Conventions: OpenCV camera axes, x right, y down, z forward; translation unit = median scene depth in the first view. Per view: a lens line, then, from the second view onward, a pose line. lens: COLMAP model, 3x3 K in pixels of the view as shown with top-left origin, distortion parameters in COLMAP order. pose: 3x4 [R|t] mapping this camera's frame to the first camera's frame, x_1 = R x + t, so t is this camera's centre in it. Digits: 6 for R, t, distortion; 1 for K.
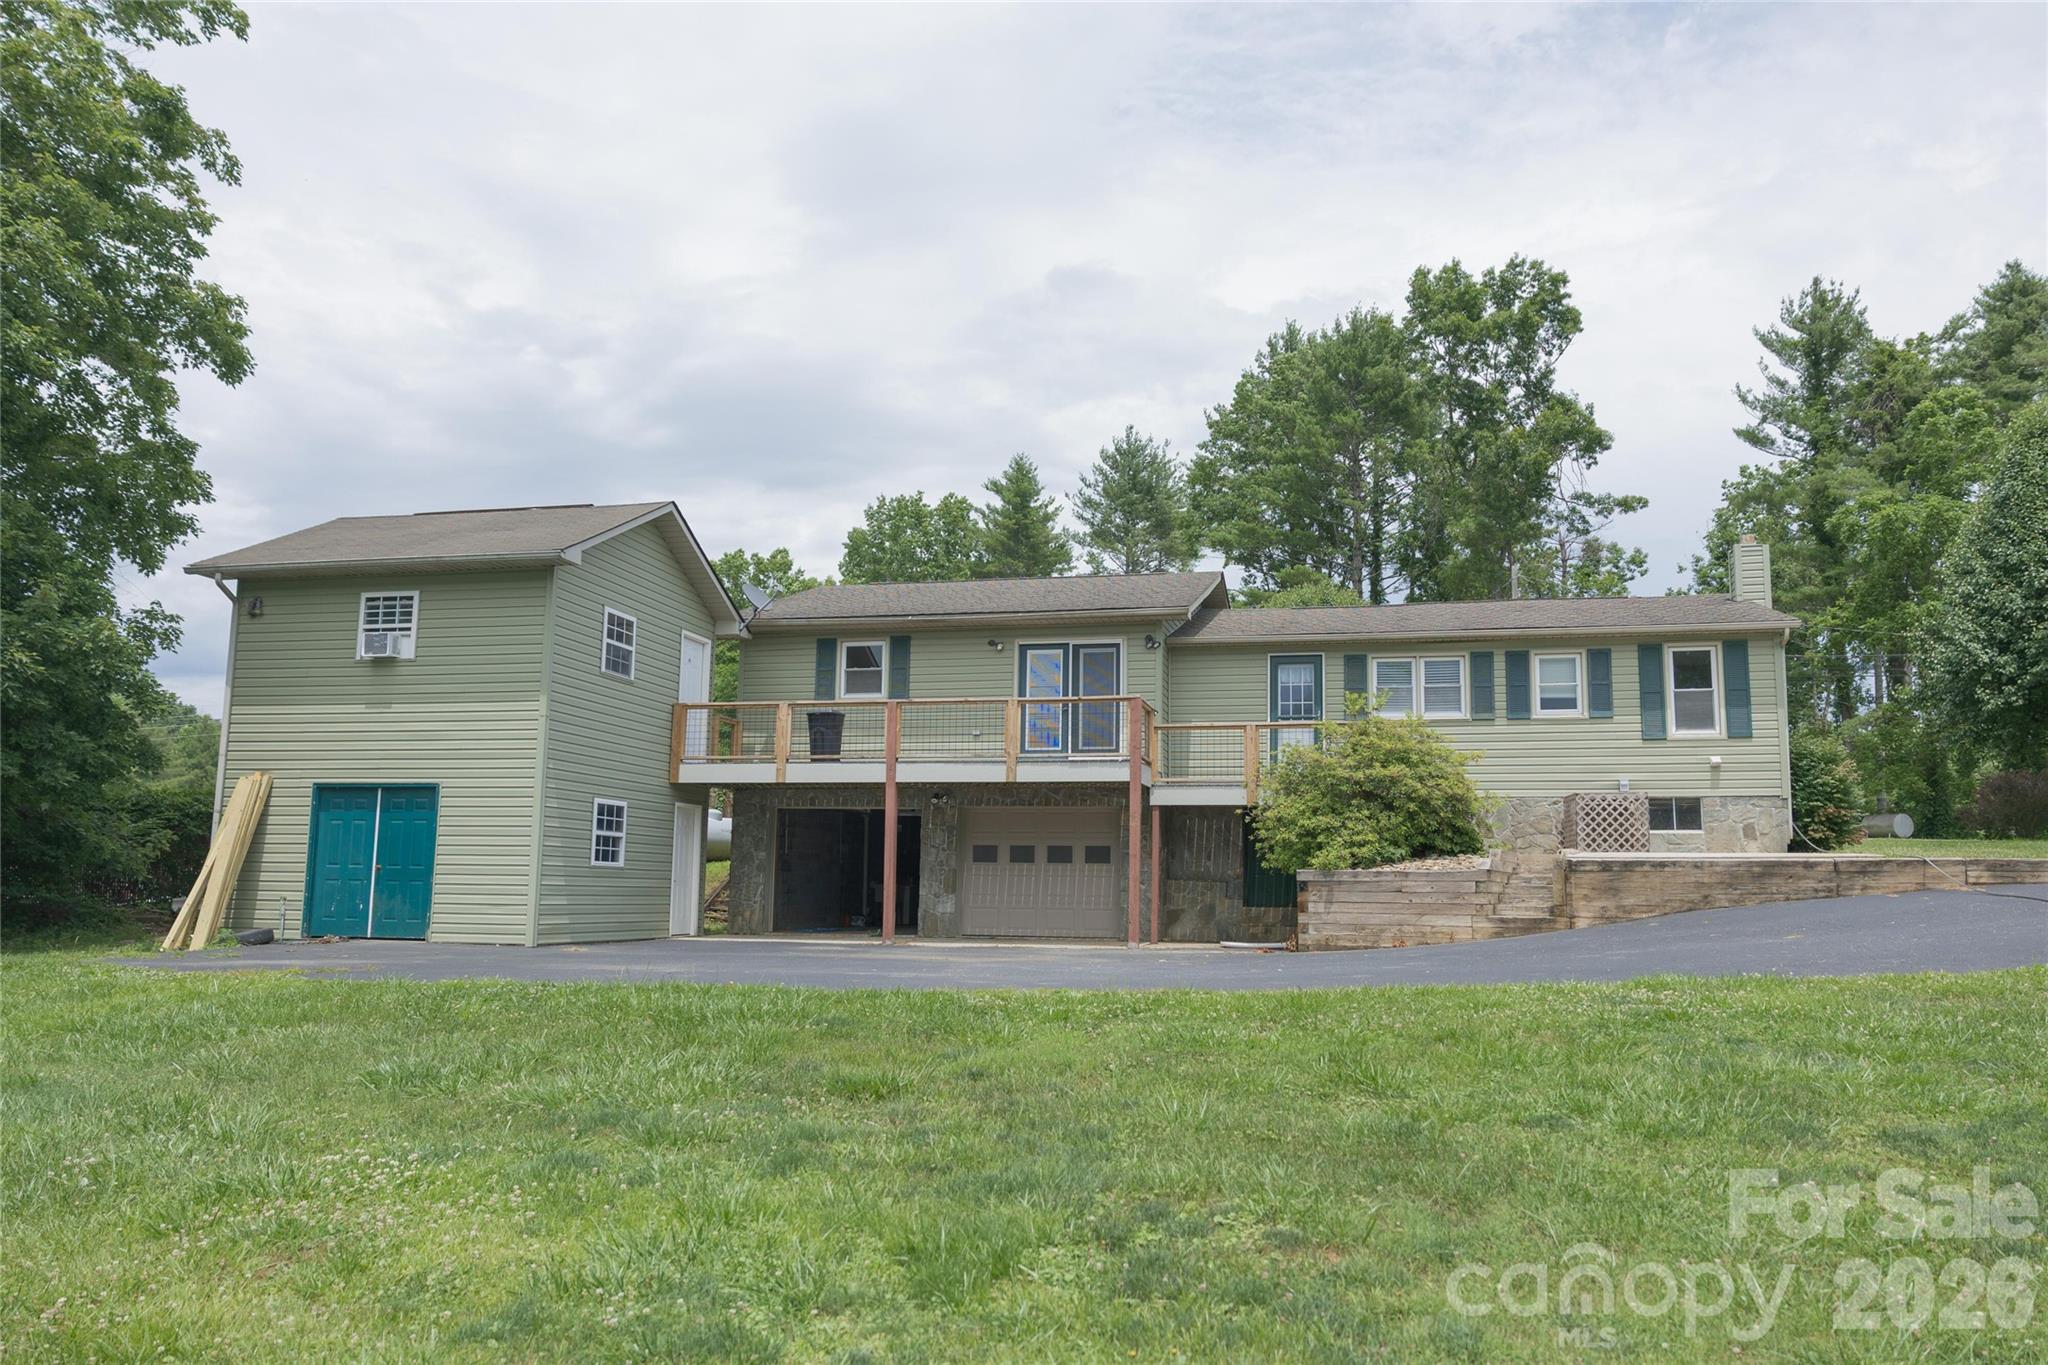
lens RADIAL K [[1451.4, 0, 1024.0], [0, 1451.4, 682.5], [0, 0, 1]] dist [-0.005914, -0.001765]
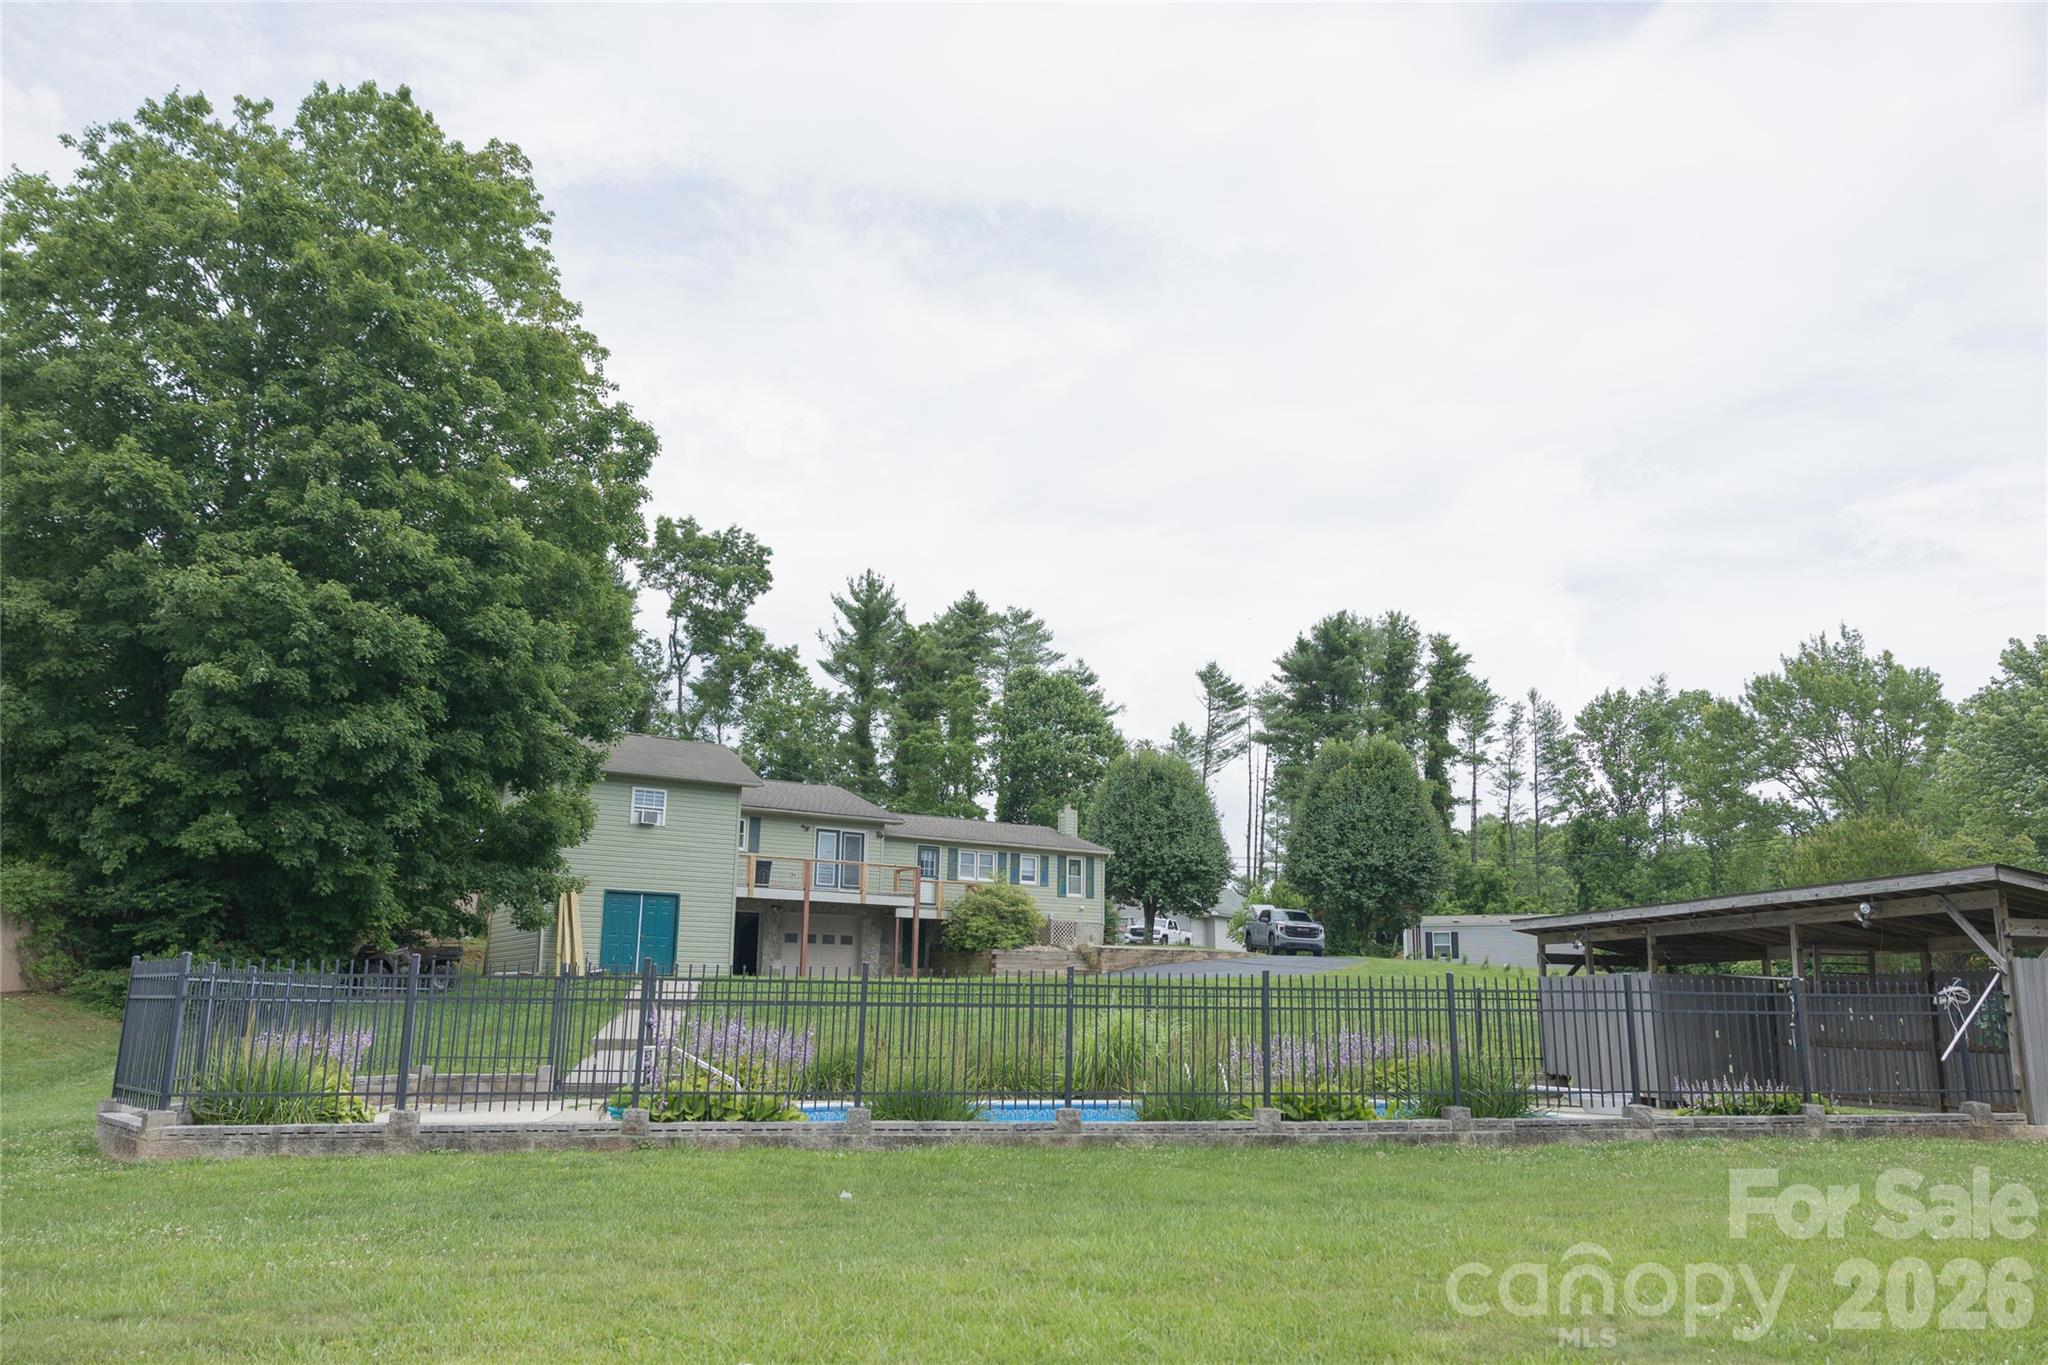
lens RADIAL K [[1424.3, 0, 1024.0], [0, 1424.3, 682.5], [0, 0, 1]] dist [-0.007620, -0.002128]
pose [[0.696844, 0.154396, 0.700407, -1.245987], [-0.105226, 0.987996, -0.113101, -0.035254], [-0.709462, 0.005112, 0.704726, -0.561771]]
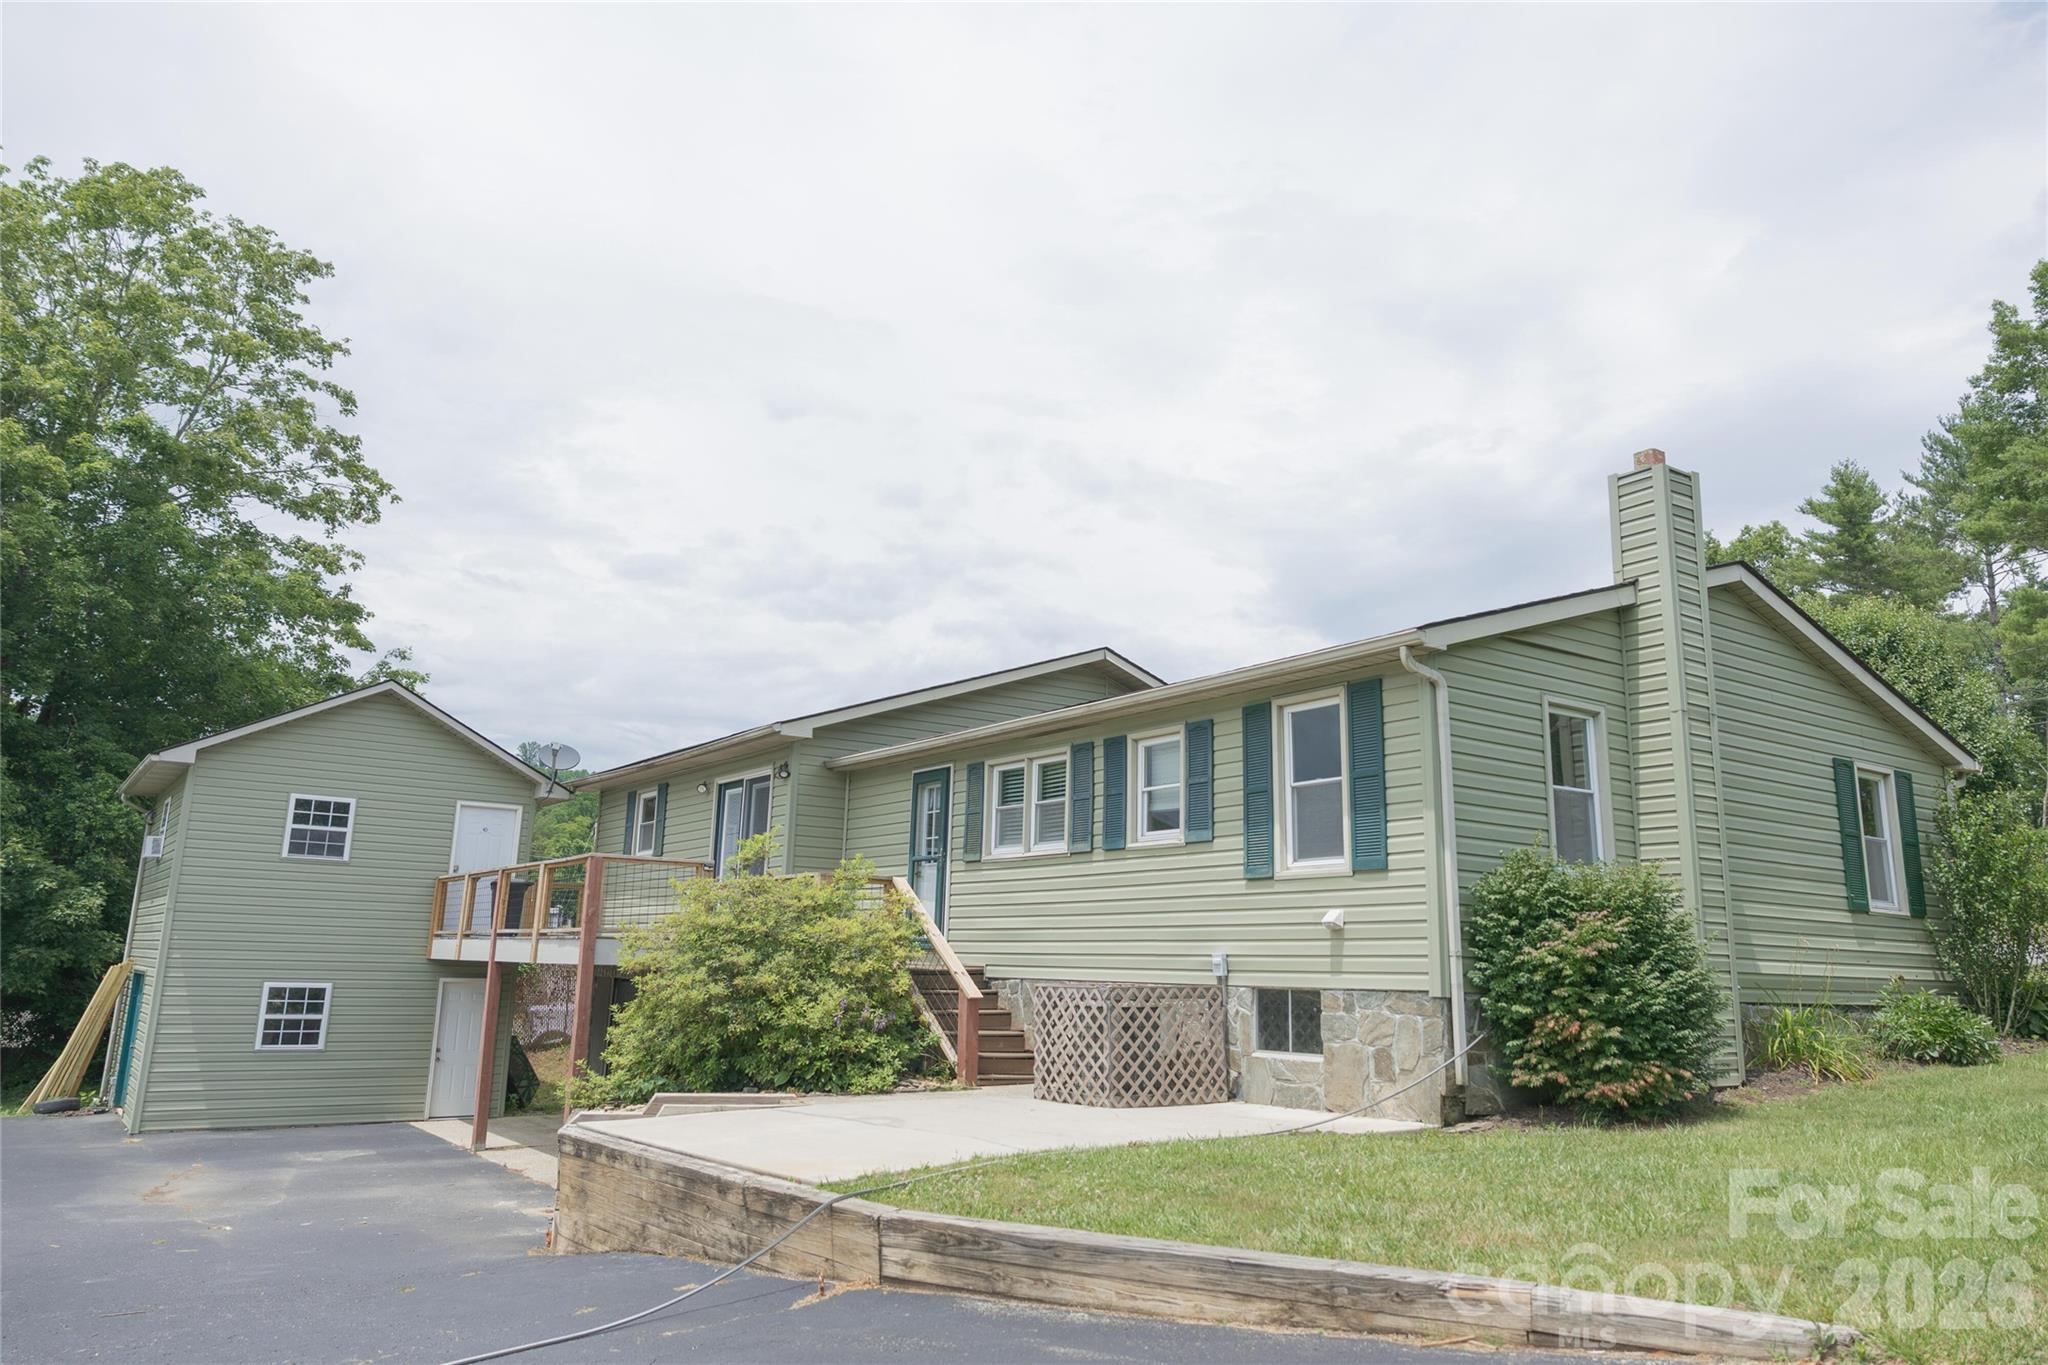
lens RADIAL K [[1424.3, 0, 1024.0], [0, 1424.3, 682.5], [0, 0, 1]] dist [-0.007620, -0.002128]
pose [[0.753381, -0.126685, -0.645266, 0.713938], [0.083580, 0.991756, -0.097129, 0.010529], [0.652252, 0.019244, 0.757758, 0.532118]]
